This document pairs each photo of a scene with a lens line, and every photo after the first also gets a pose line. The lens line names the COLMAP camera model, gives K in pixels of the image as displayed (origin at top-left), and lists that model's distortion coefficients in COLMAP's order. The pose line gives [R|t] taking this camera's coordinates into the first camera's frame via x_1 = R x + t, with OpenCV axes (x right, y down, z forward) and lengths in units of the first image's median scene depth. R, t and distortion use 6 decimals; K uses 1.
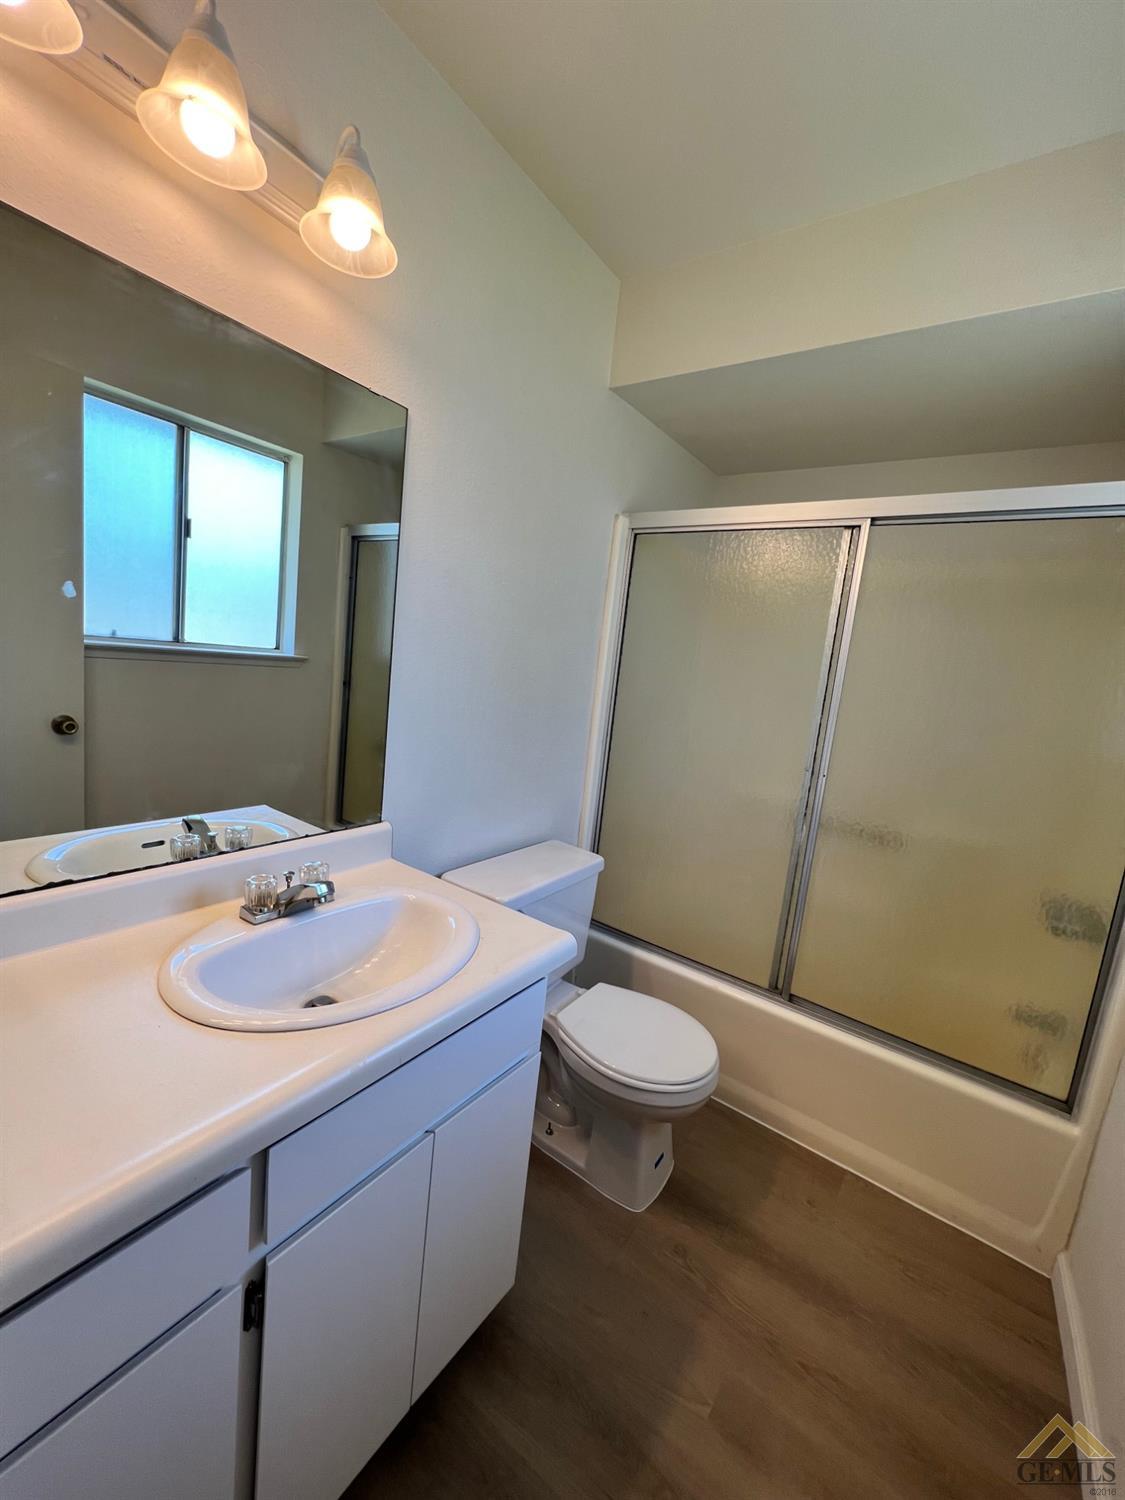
lens RADIAL K [[598.6, 0, 559.5], [0, 598.6, 743.8], [0, 0, 1]] dist [0.001107, 0.000070]
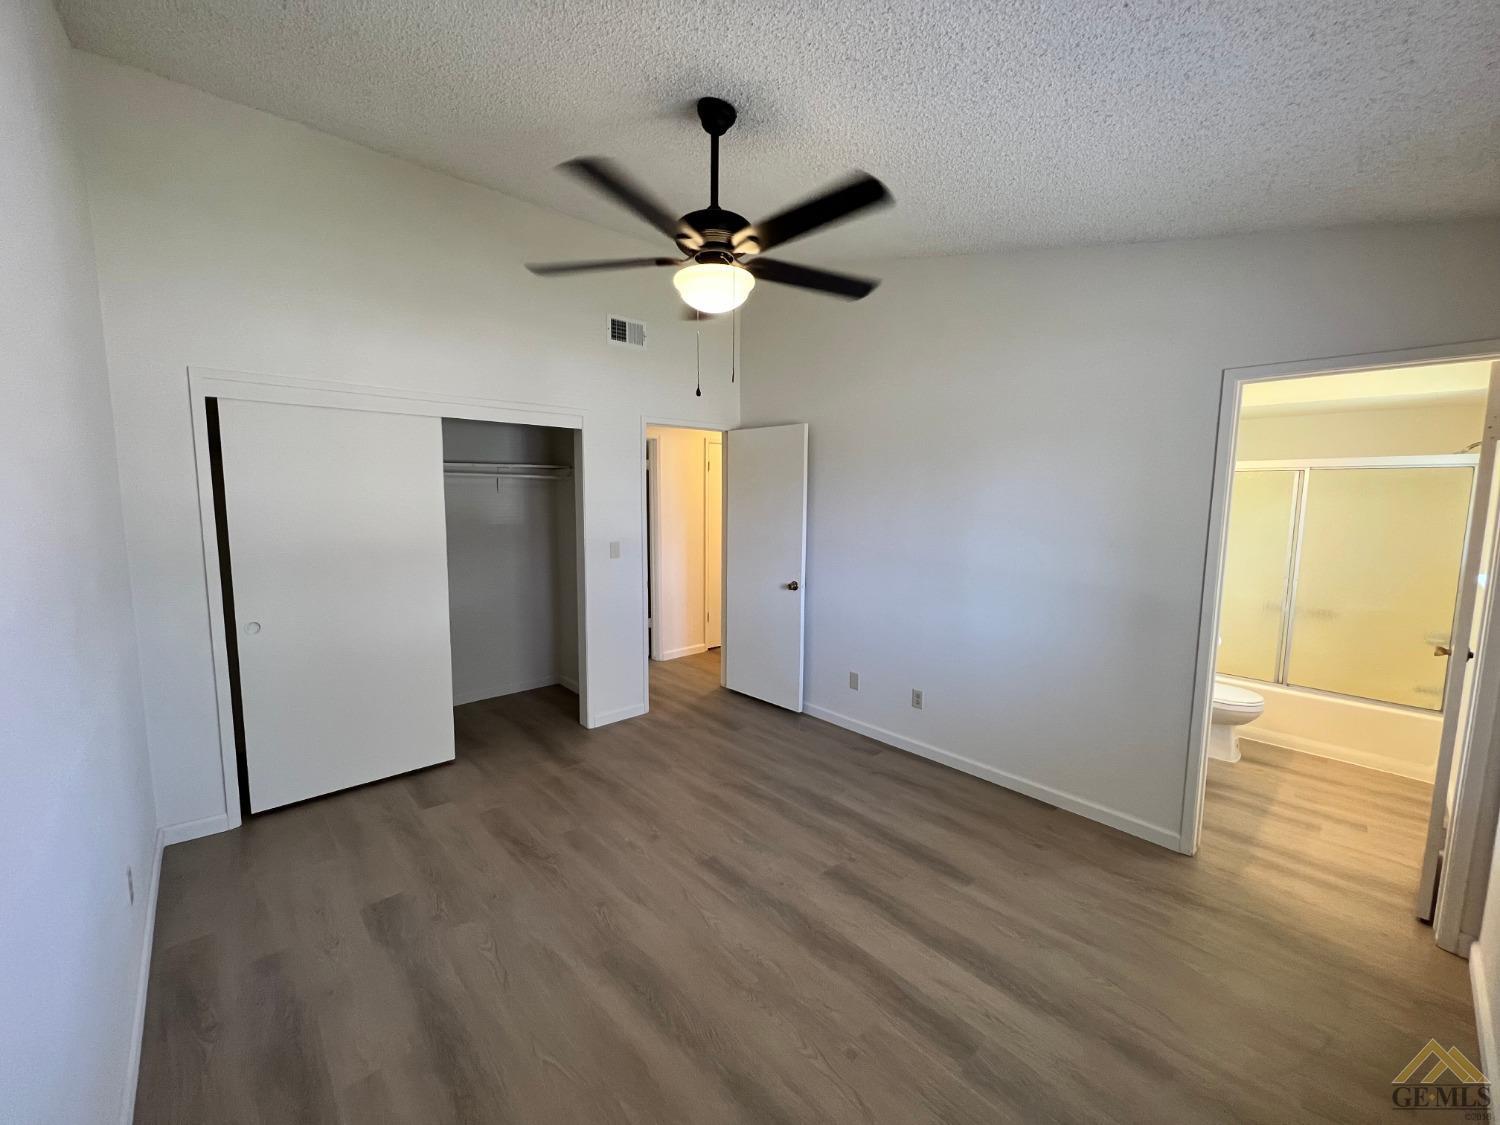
lens RADIAL K [[598.2, 0, 753.7], [0, 598.2, 566.1], [0, 0, 1]] dist [-0.000345, -0.000941]
pose [[0.975610, -0.078185, -0.205114, -1.069780], [0.070827, 0.996562, -0.042988, -0.048524], [0.207769, 0.027412, 0.977794, -1.598328]]
